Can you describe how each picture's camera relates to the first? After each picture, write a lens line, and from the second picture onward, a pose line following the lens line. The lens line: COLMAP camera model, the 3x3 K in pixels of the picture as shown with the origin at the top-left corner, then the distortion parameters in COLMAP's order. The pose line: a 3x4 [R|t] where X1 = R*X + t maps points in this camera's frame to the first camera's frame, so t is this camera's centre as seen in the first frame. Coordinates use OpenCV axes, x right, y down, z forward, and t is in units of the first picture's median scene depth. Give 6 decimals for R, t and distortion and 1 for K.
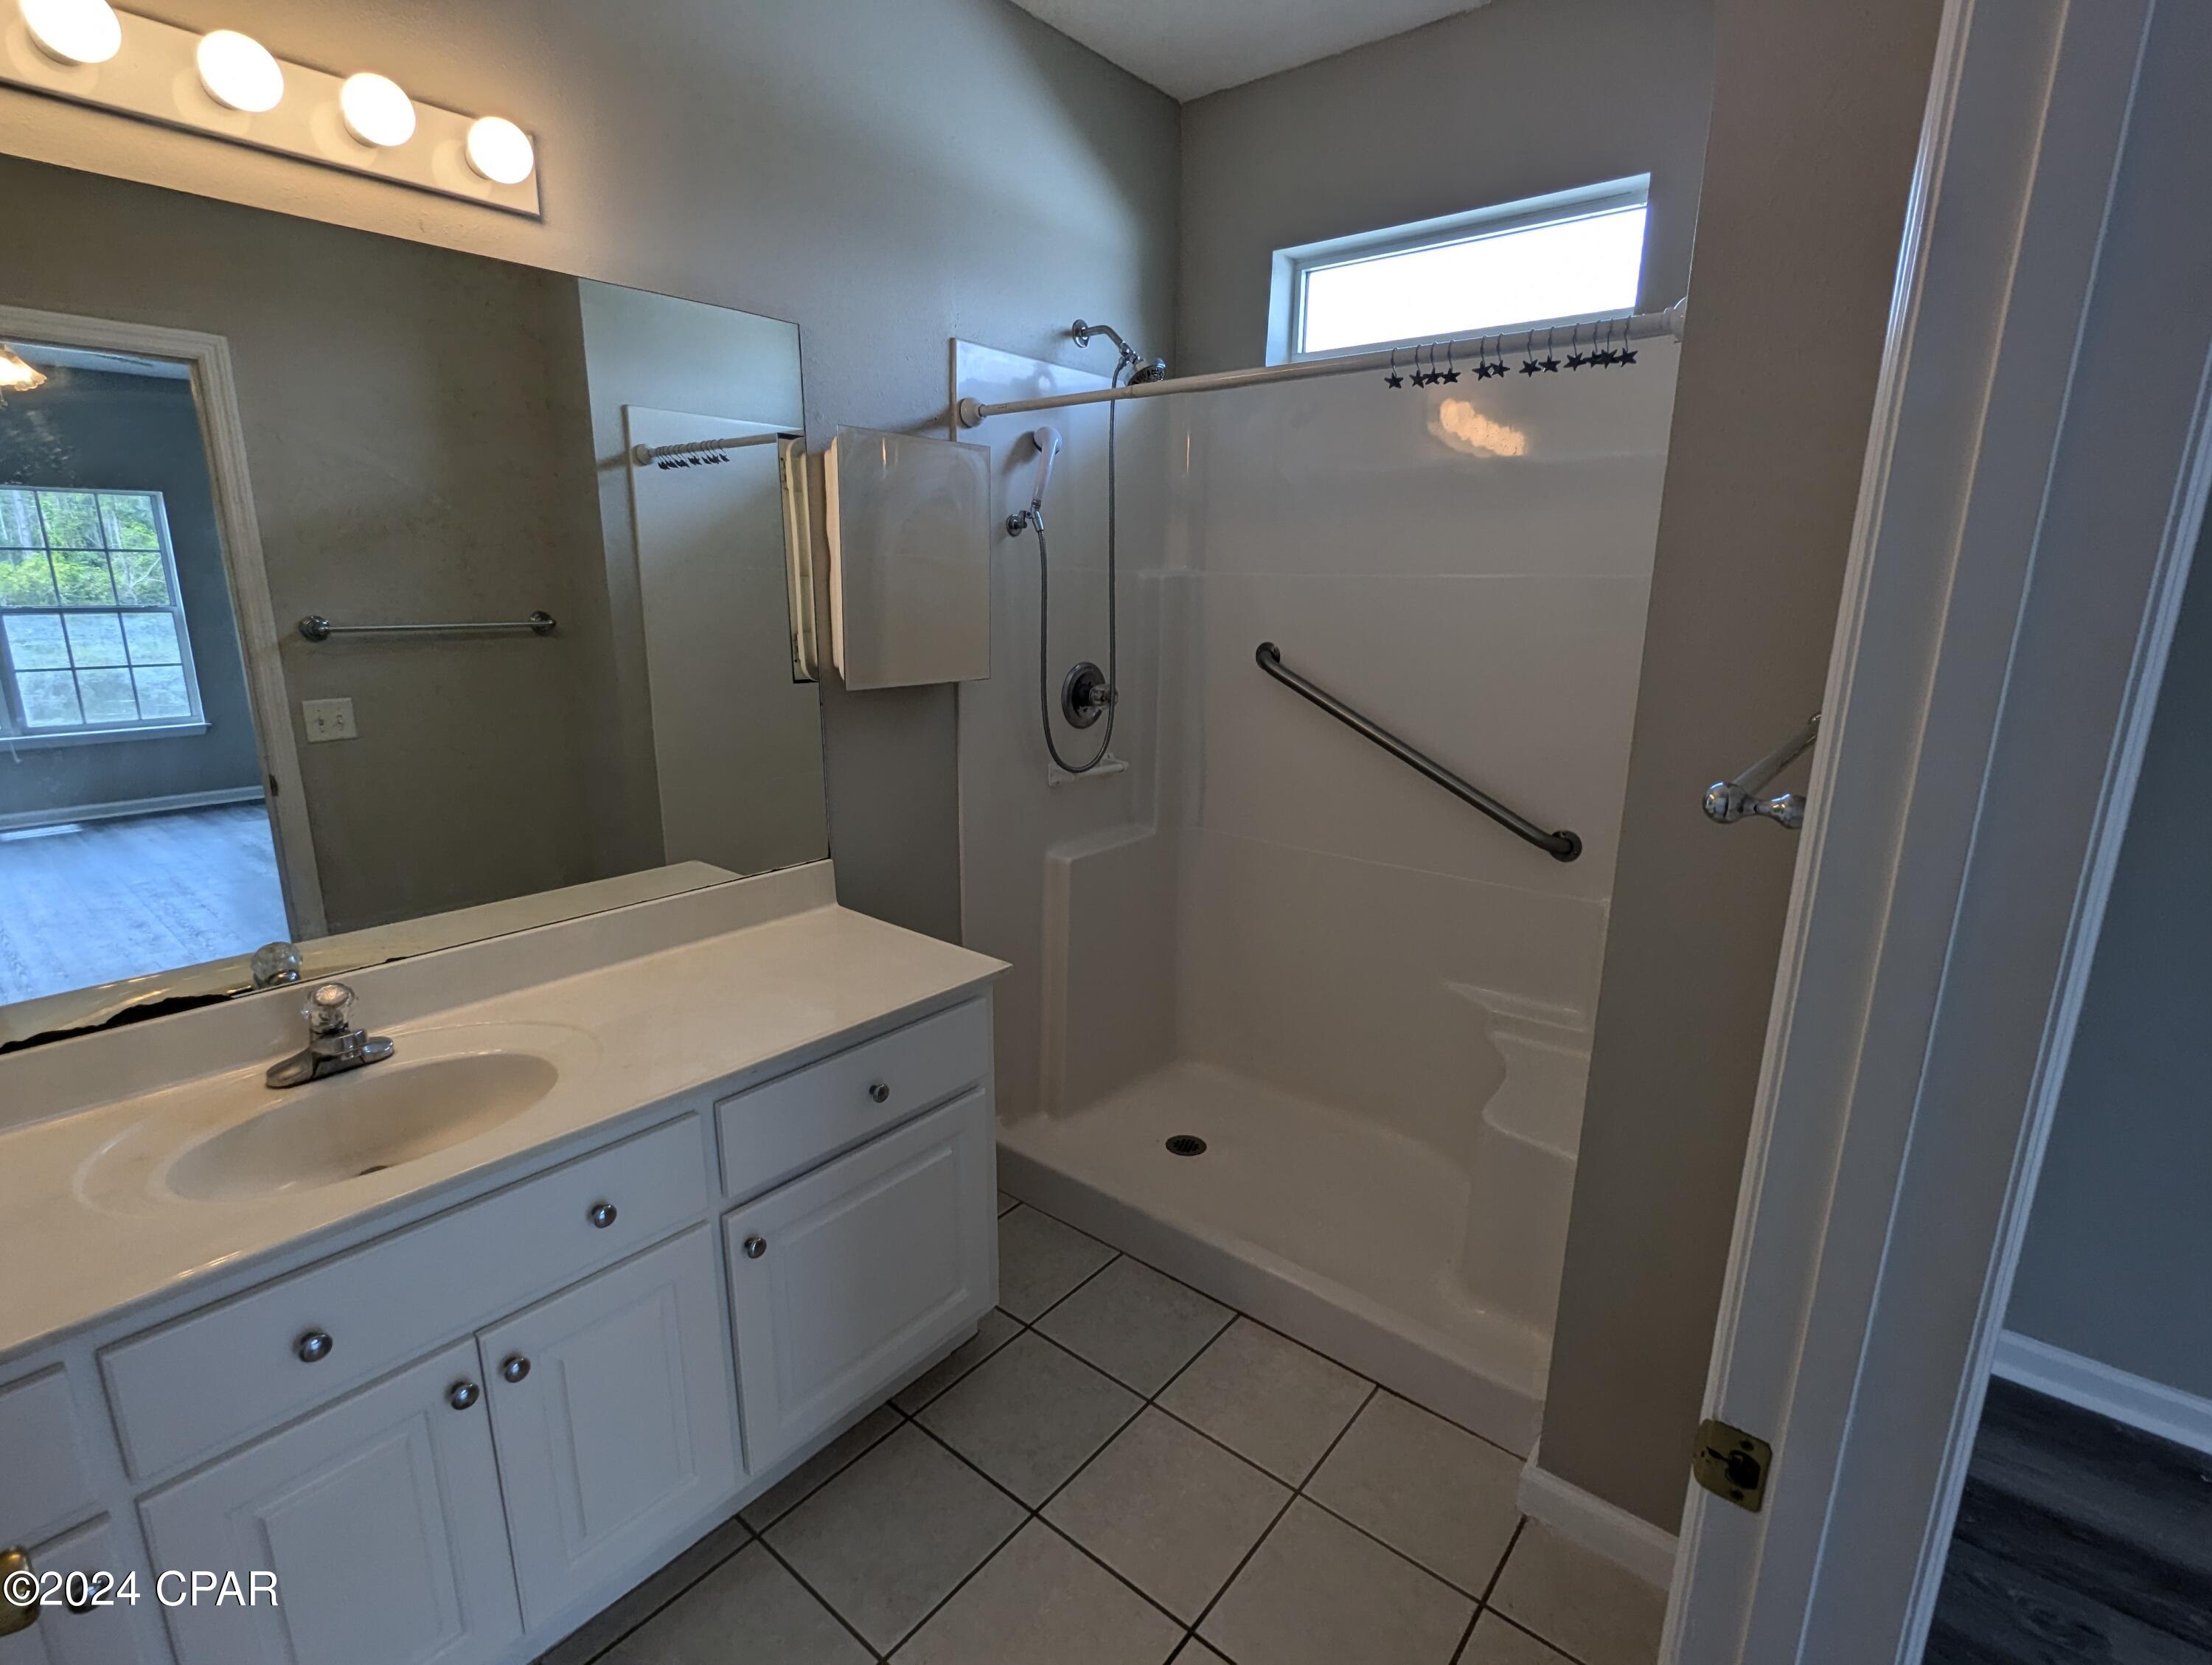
lens RADIAL K [[1053.1, 0, 1117.4], [0, 1053.1, 834.9], [0, 0, 1]] dist [-0.002043, 0.001691]
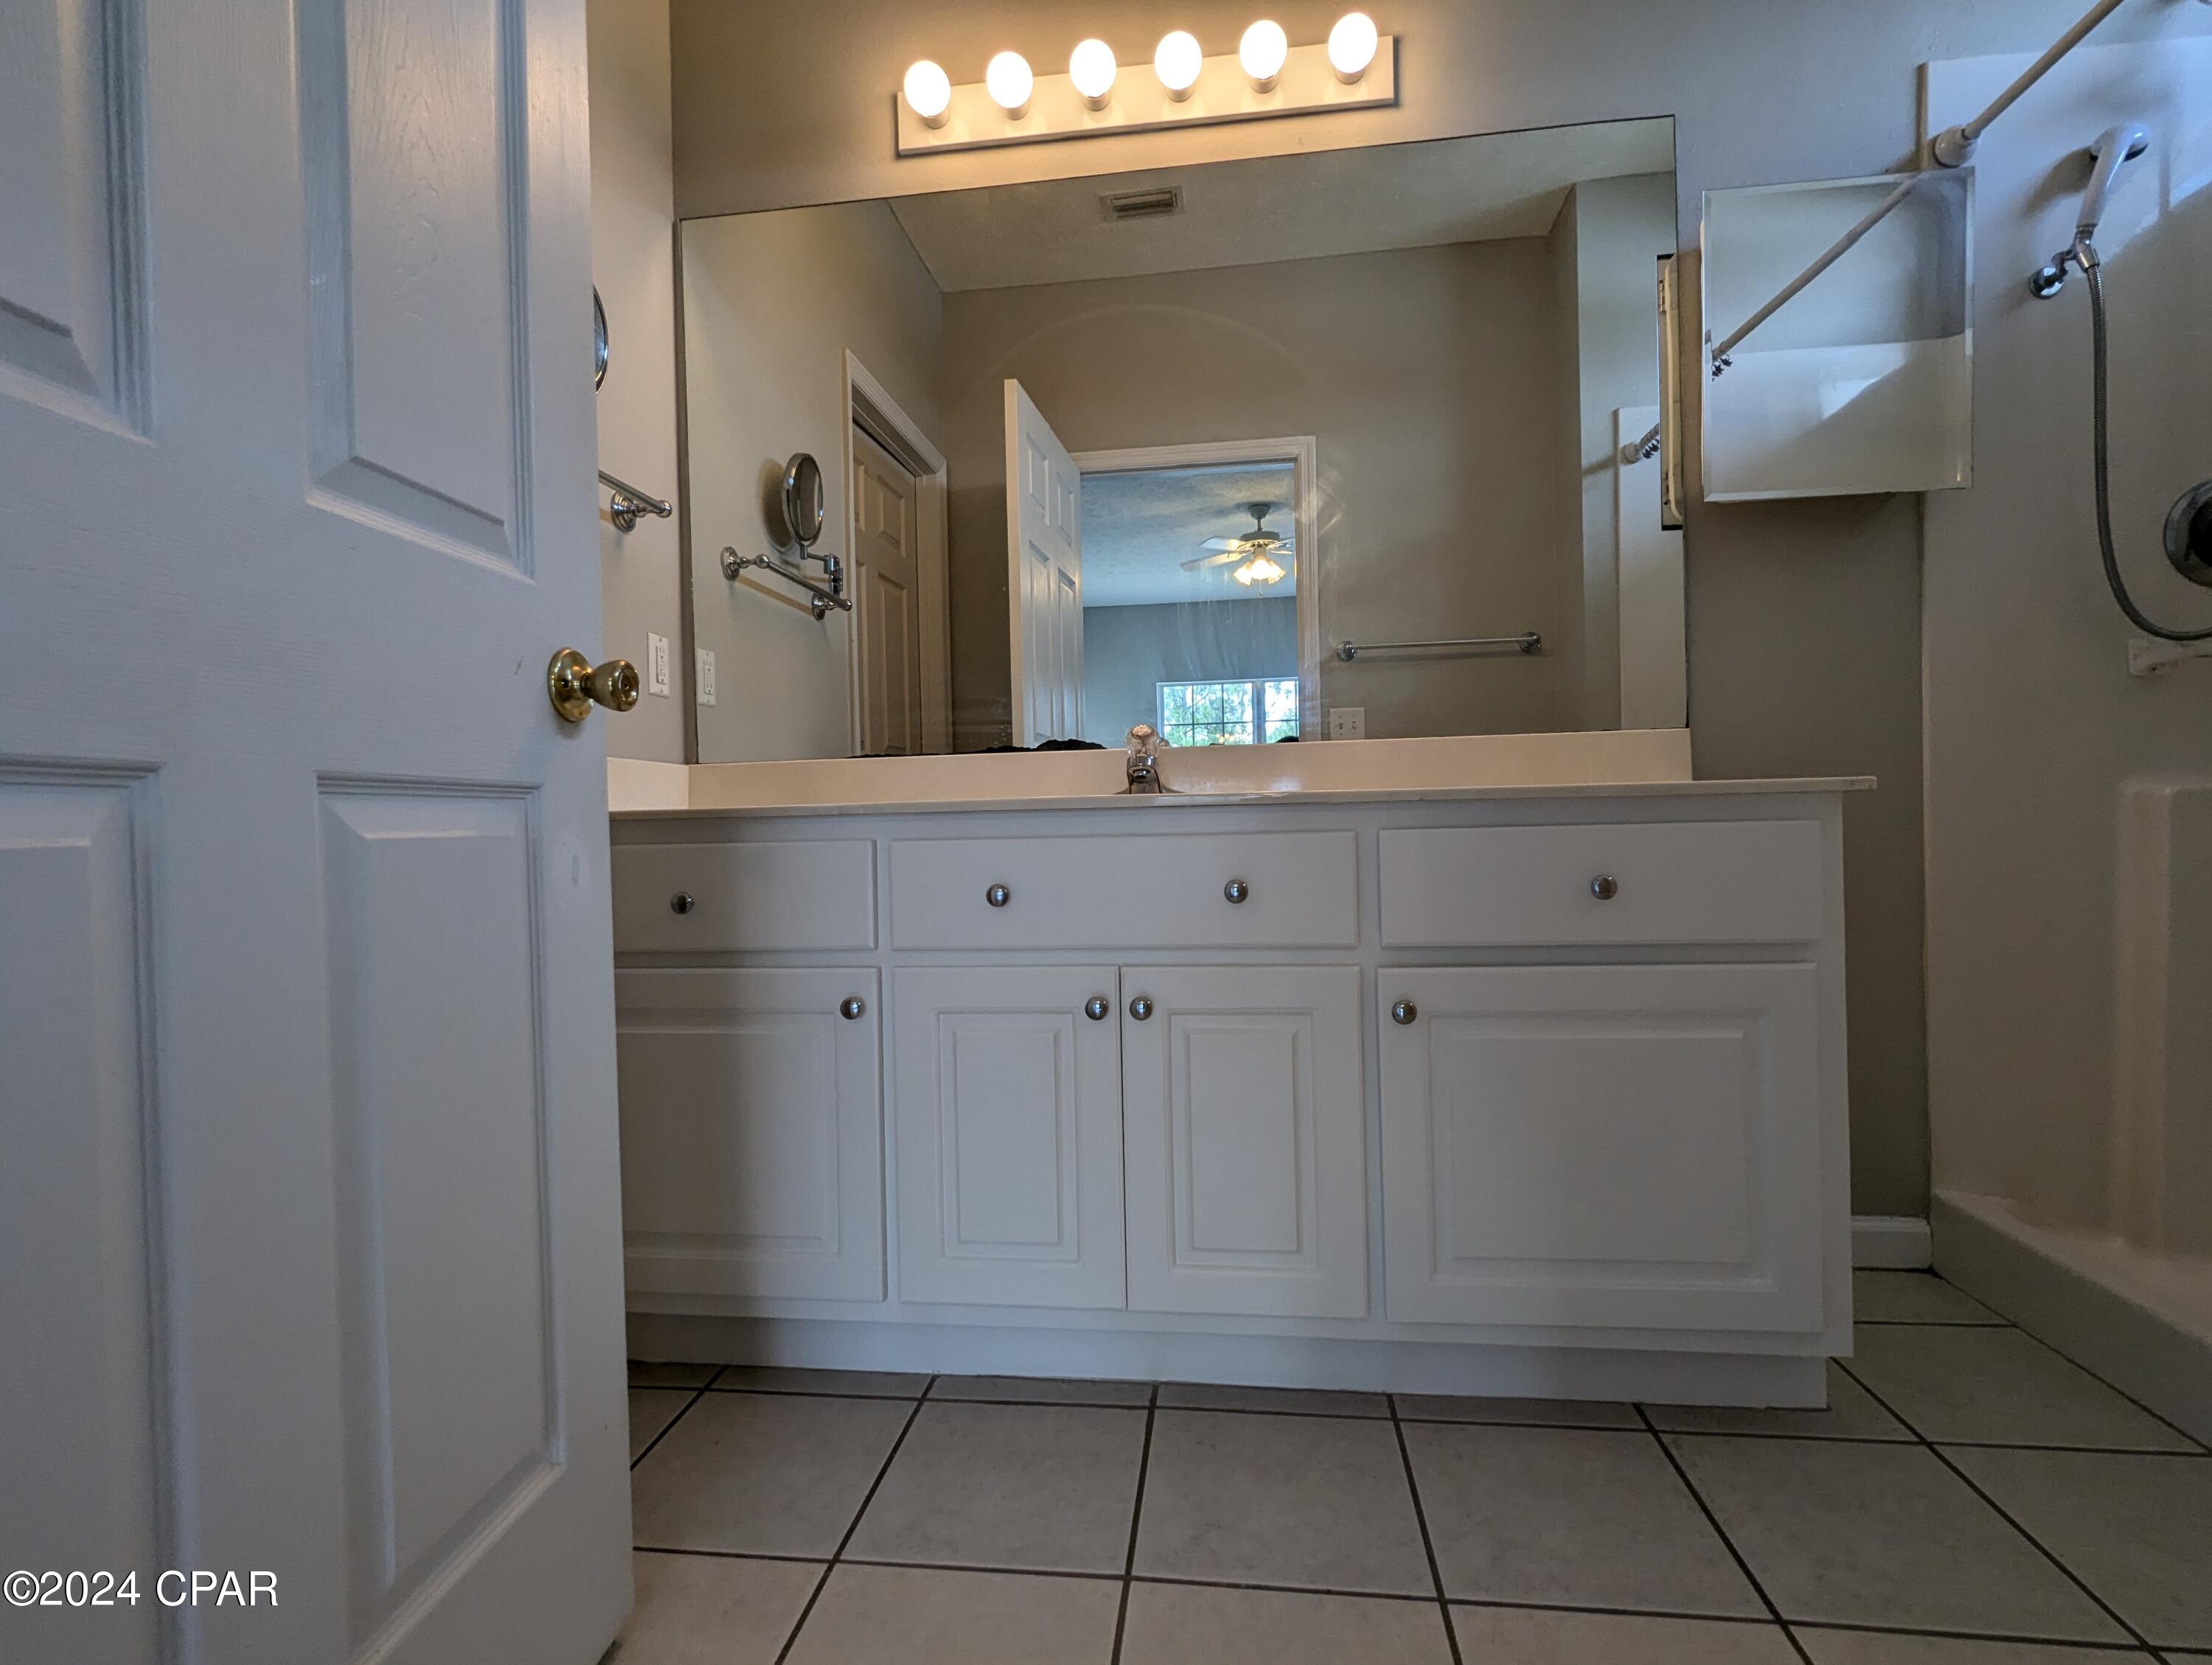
lens RADIAL K [[1053.1, 0, 1107.0], [0, 1053.1, 828.2], [0, 0, 1]] dist [-0.002043, 0.001691]
pose [[0.529684, -0.014698, -0.848068, 0.157030], [-0.171630, 0.977310, -0.124134, 0.247820], [0.830649, 0.211306, 0.515142, 0.210185]]
